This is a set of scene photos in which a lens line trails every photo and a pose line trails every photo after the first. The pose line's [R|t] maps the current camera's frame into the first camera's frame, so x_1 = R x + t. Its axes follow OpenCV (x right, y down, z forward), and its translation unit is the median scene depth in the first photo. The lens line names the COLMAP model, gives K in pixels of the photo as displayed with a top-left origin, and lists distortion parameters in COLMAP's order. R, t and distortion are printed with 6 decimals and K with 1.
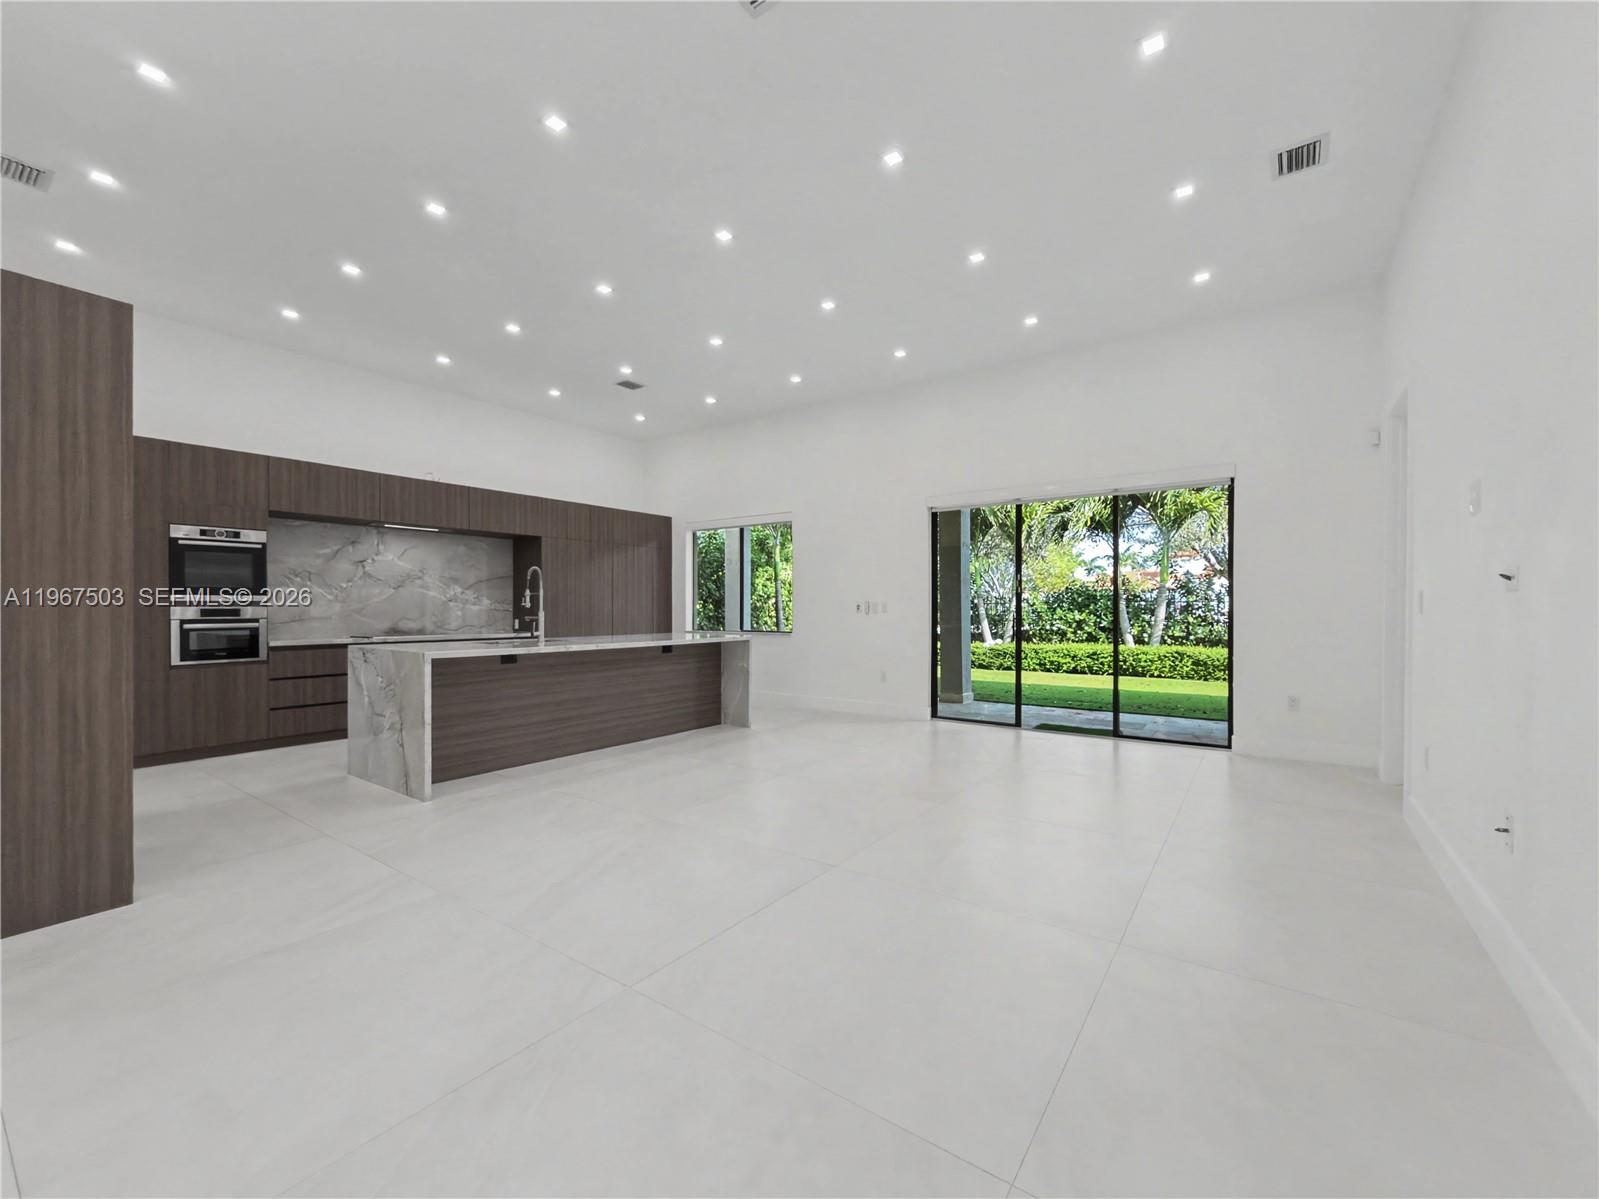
lens RADIAL K [[662.8, 0, 790.3], [0, 662.8, 606.3], [0, 0, 1]] dist [0.032110, -0.012188]
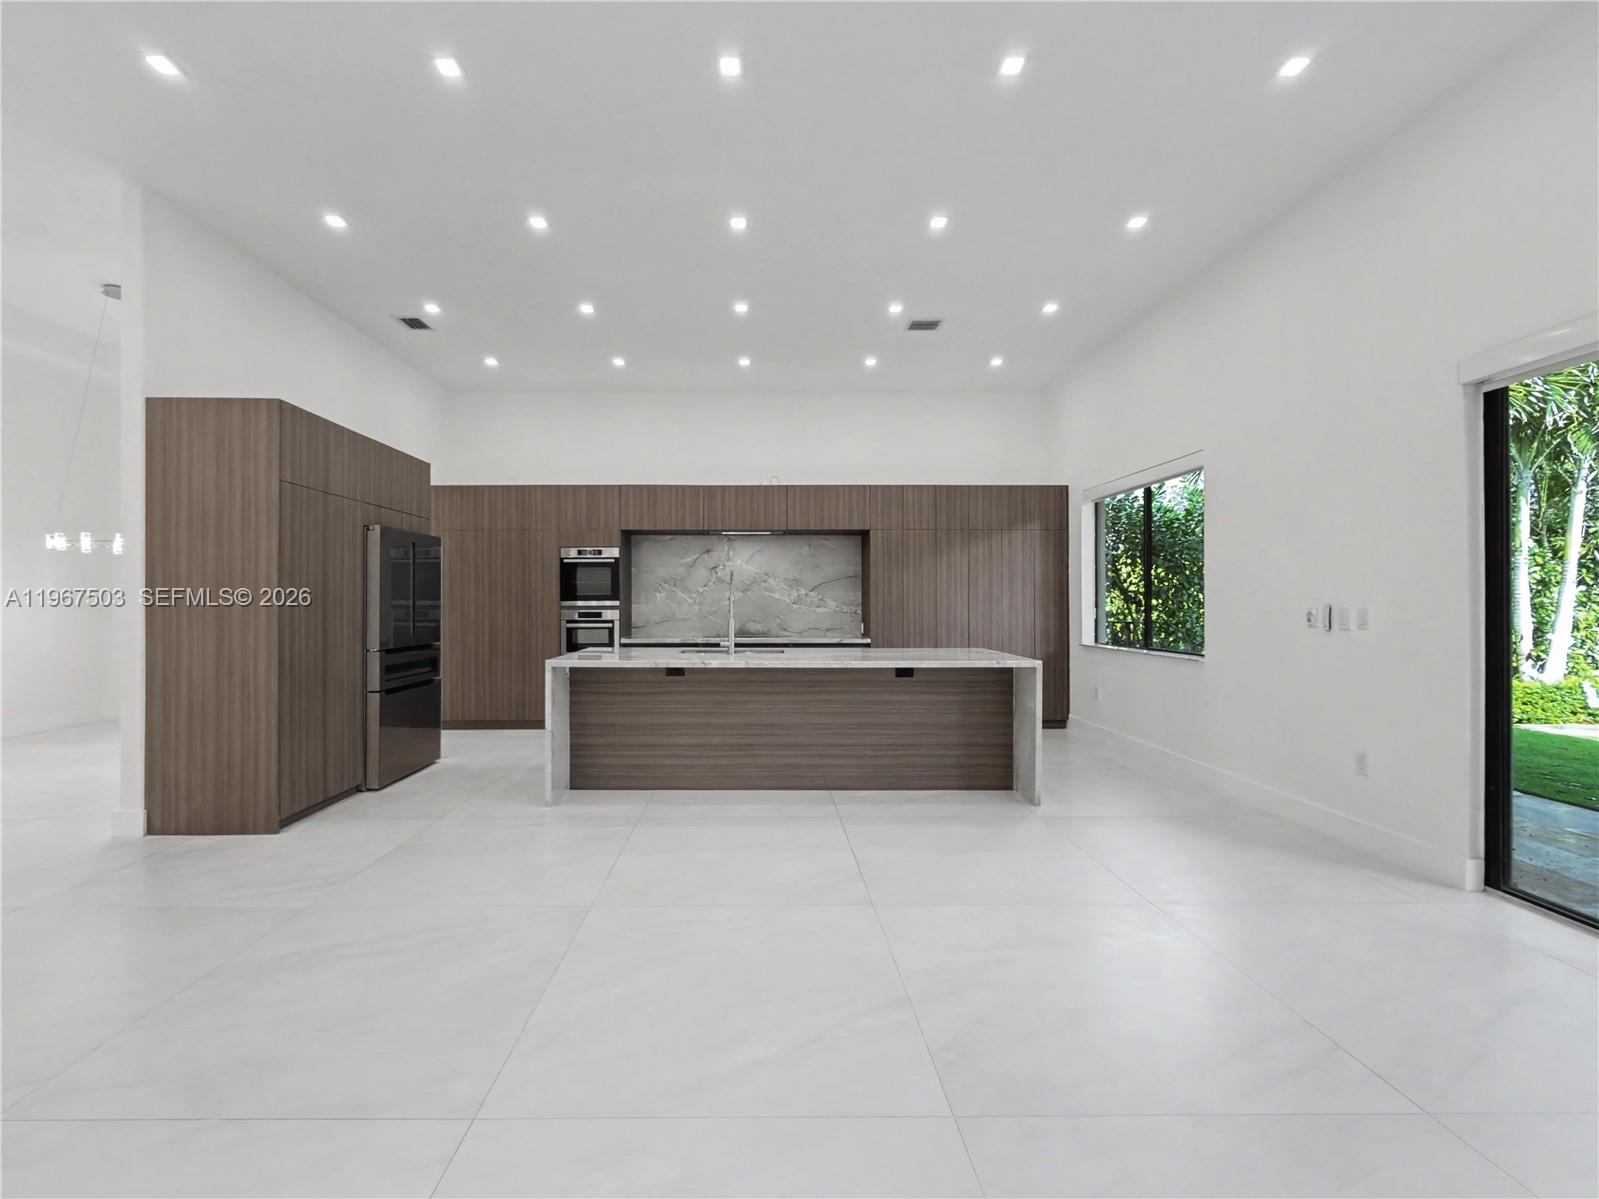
lens RADIAL K [[693.2, 0, 799.5], [0, 693.2, 599.5], [0, 0, 1]] dist [0.013326, -0.000113]
pose [[0.601701, 0.000201, -0.798721, 0.350393], [0.002356, 0.999995, 0.002027, -0.017288], [0.798718, -0.003101, 0.601698, 0.436885]]
